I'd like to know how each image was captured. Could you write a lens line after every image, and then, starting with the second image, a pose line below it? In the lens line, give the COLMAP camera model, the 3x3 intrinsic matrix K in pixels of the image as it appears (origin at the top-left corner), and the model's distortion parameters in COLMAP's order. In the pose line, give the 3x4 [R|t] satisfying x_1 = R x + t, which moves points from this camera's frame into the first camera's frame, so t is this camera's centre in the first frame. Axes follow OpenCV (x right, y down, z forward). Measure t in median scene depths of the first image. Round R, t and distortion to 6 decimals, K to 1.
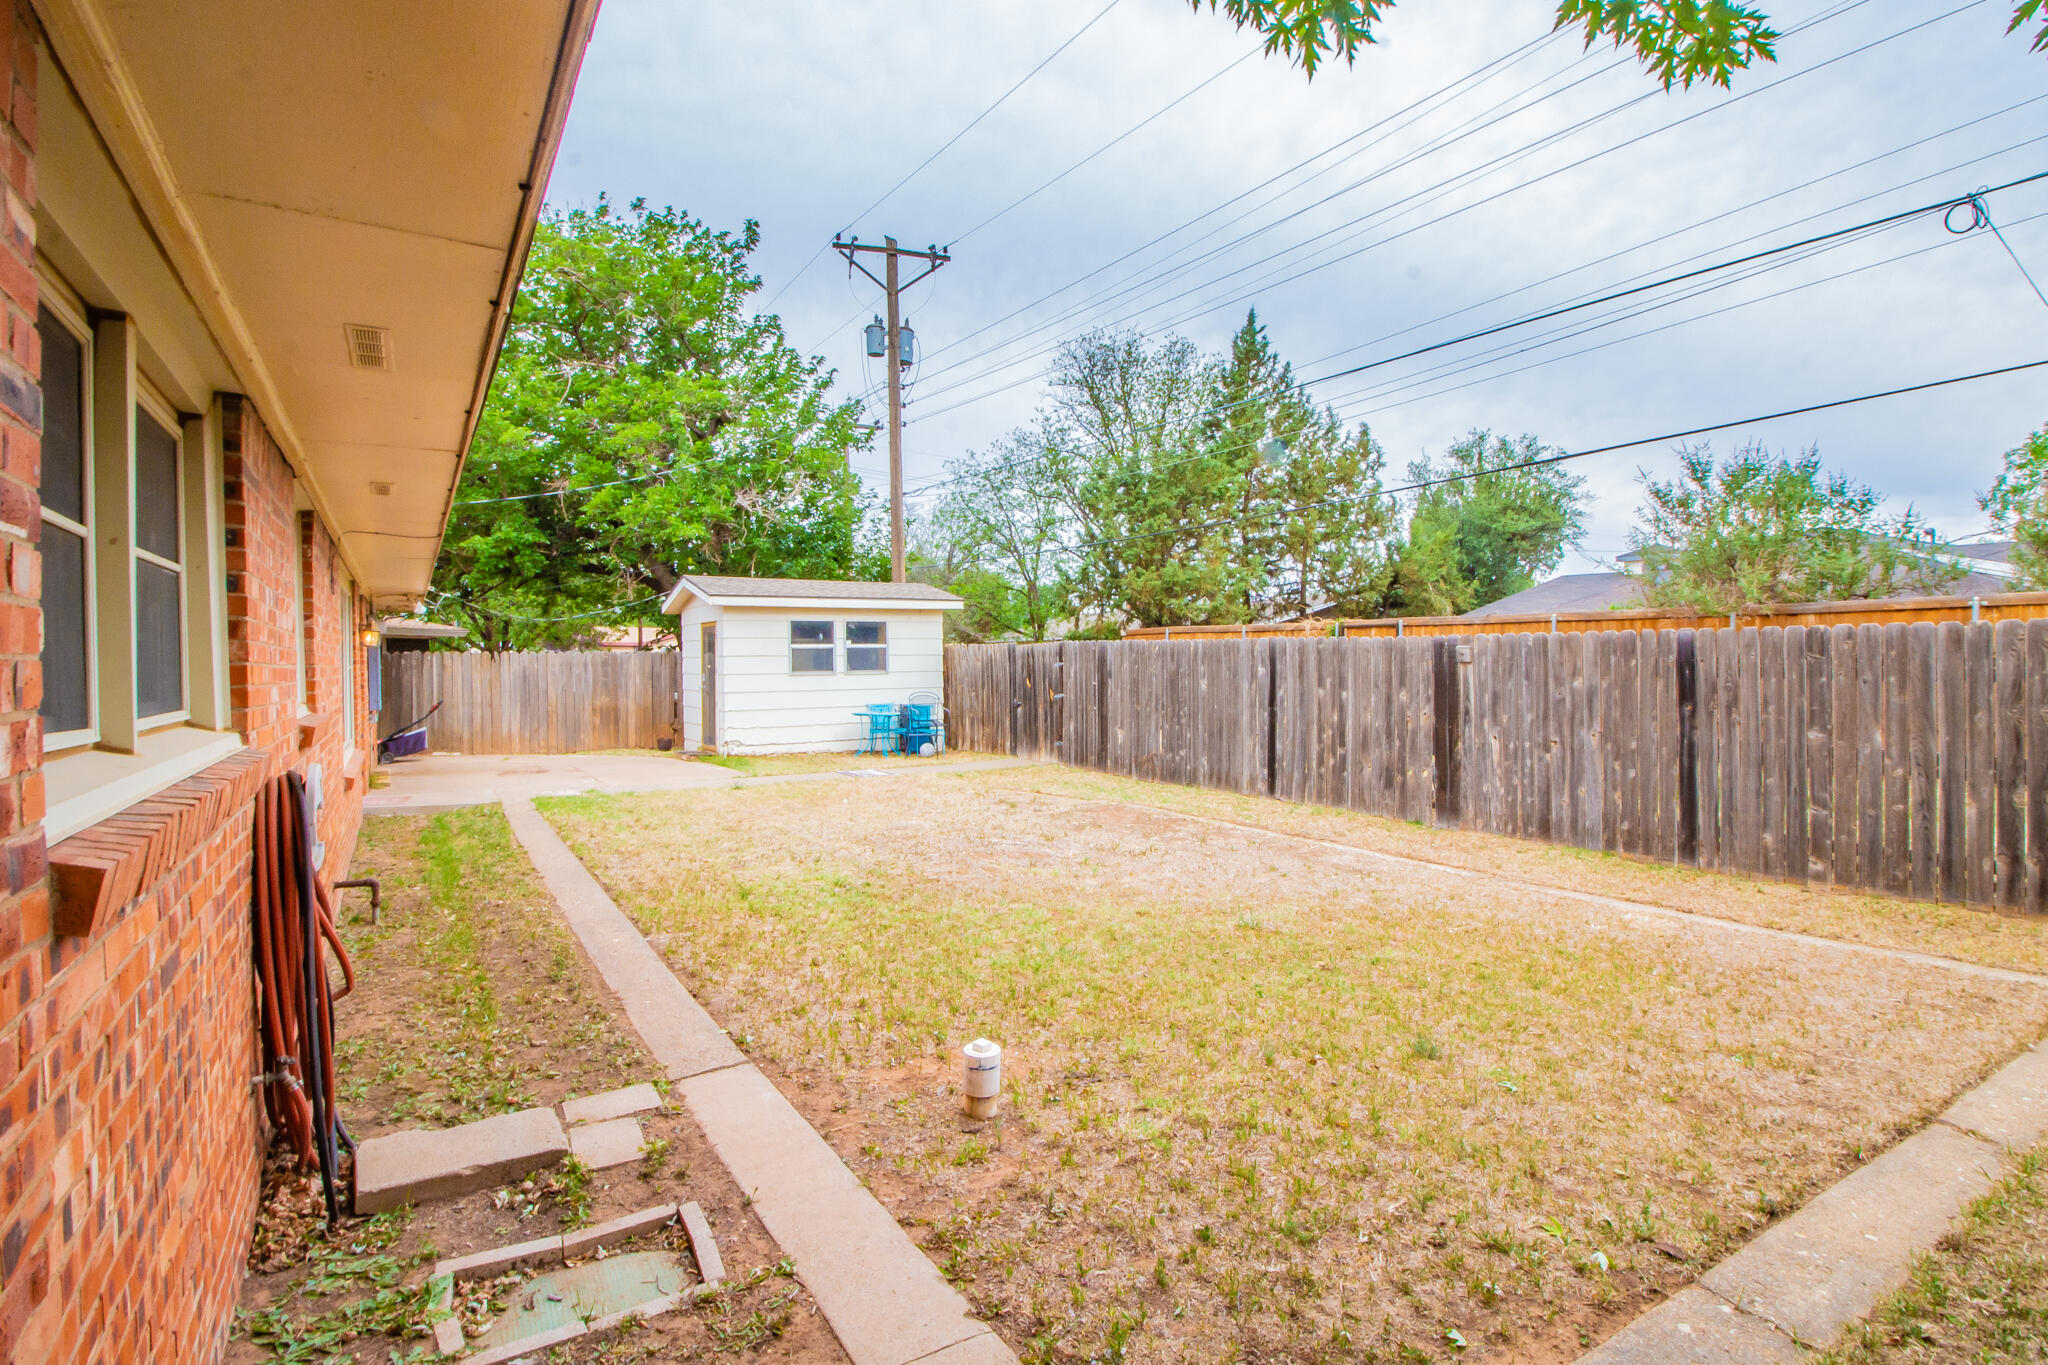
lens RADIAL K [[997.7, 0, 1035.8], [0, 997.7, 684.8], [0, 0, 1]] dist [-0.014329, -0.004104]
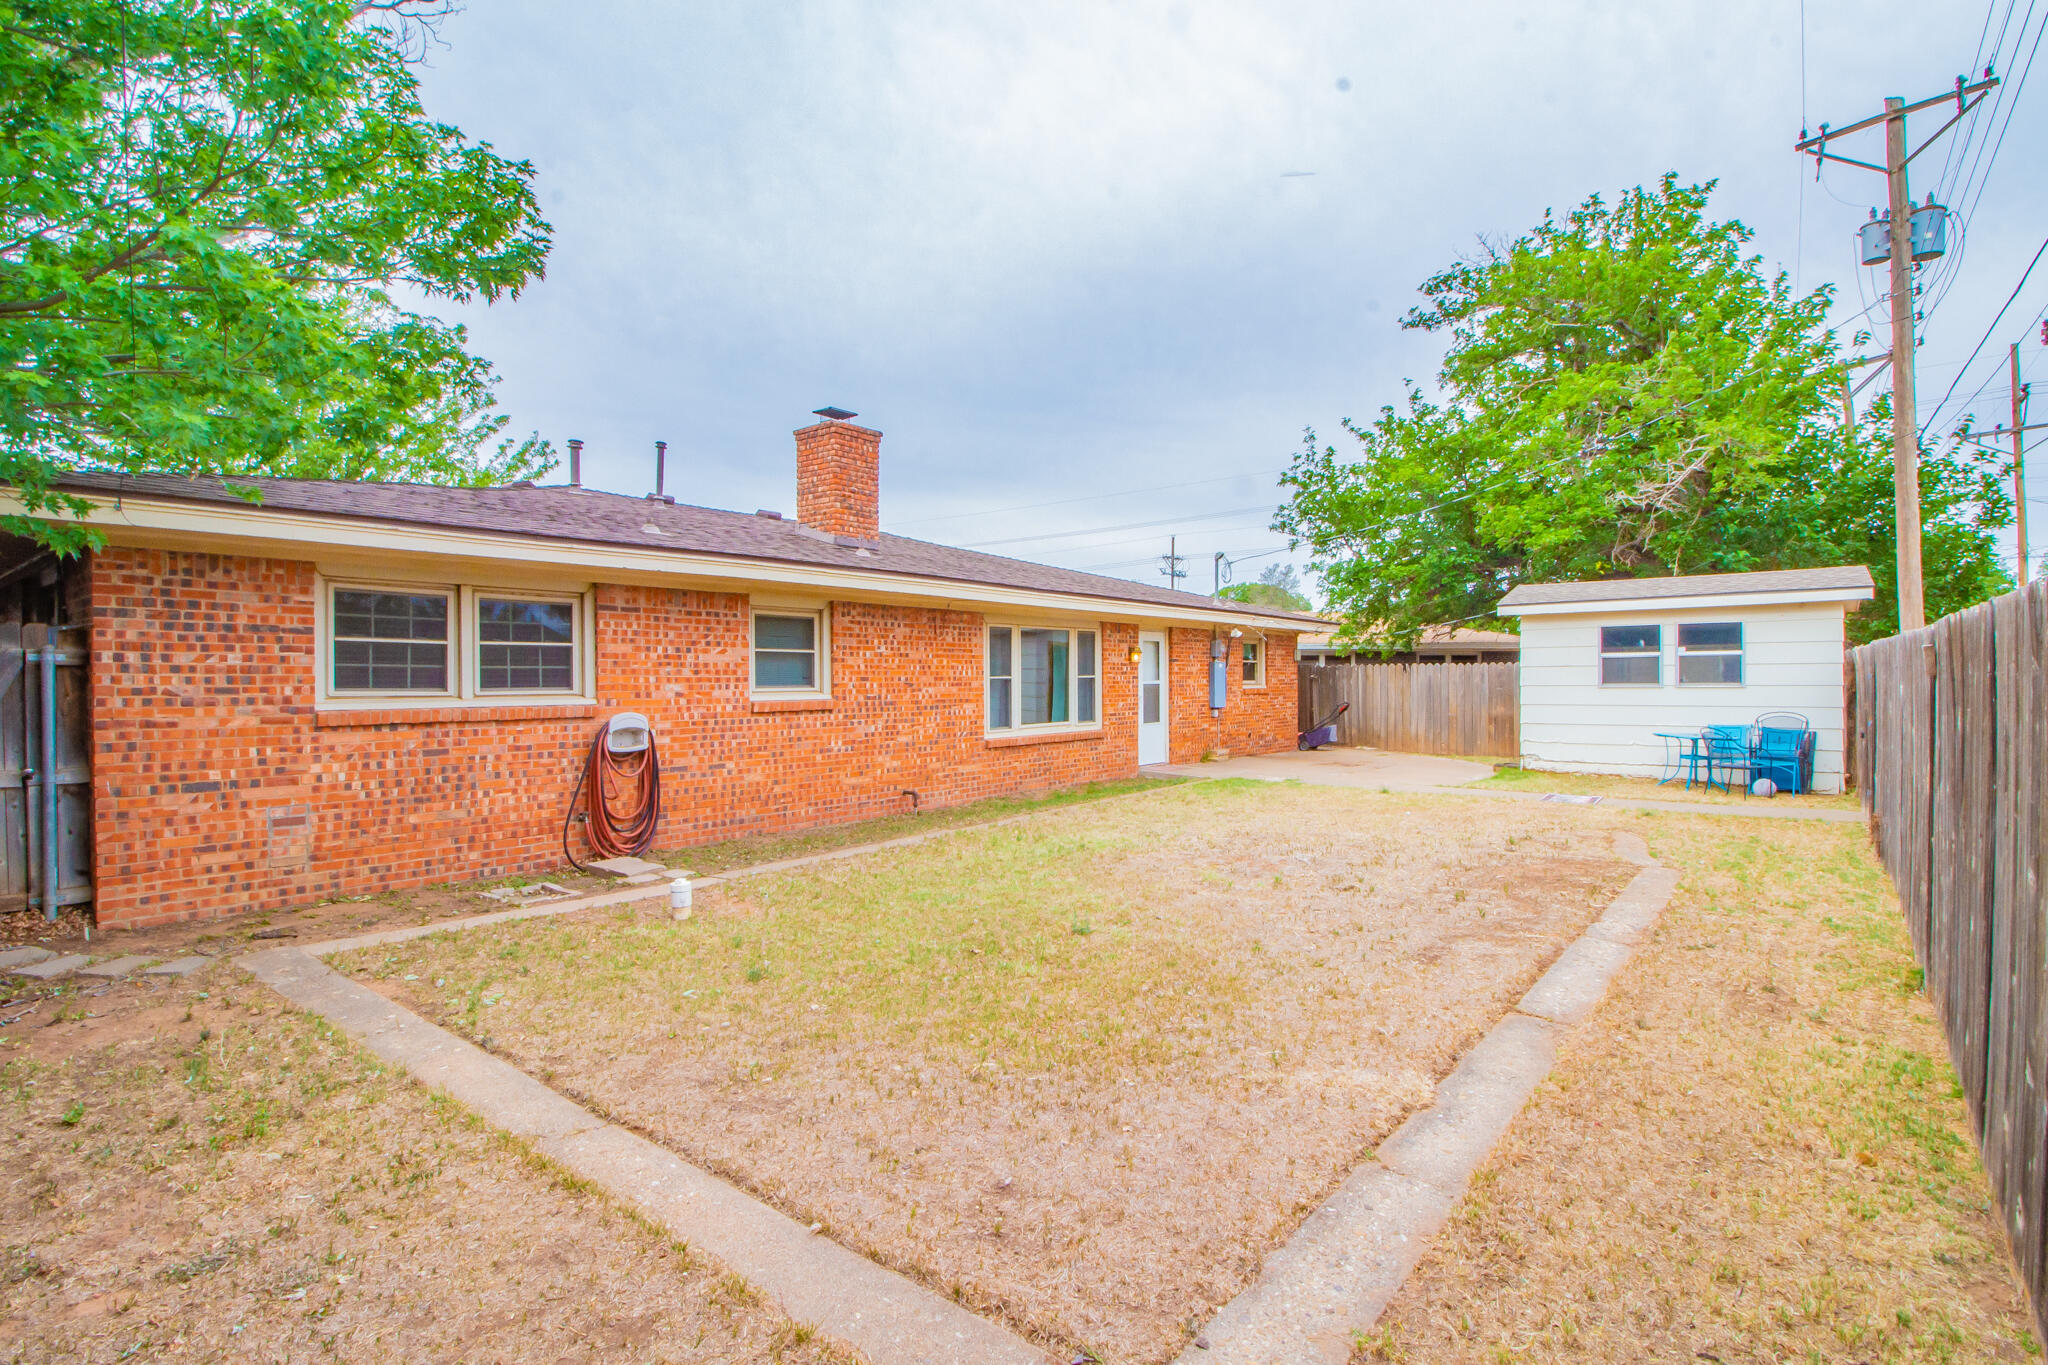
lens RADIAL K [[997.7, 0, 1035.1], [0, 997.7, 677.4], [0, 0, 1]] dist [-0.014329, -0.004104]
pose [[0.342268, 0.005740, -0.939585, 0.394883], [-0.022568, 0.999743, -0.002113, -0.004881], [0.939331, 0.021927, 0.342310, 0.203929]]
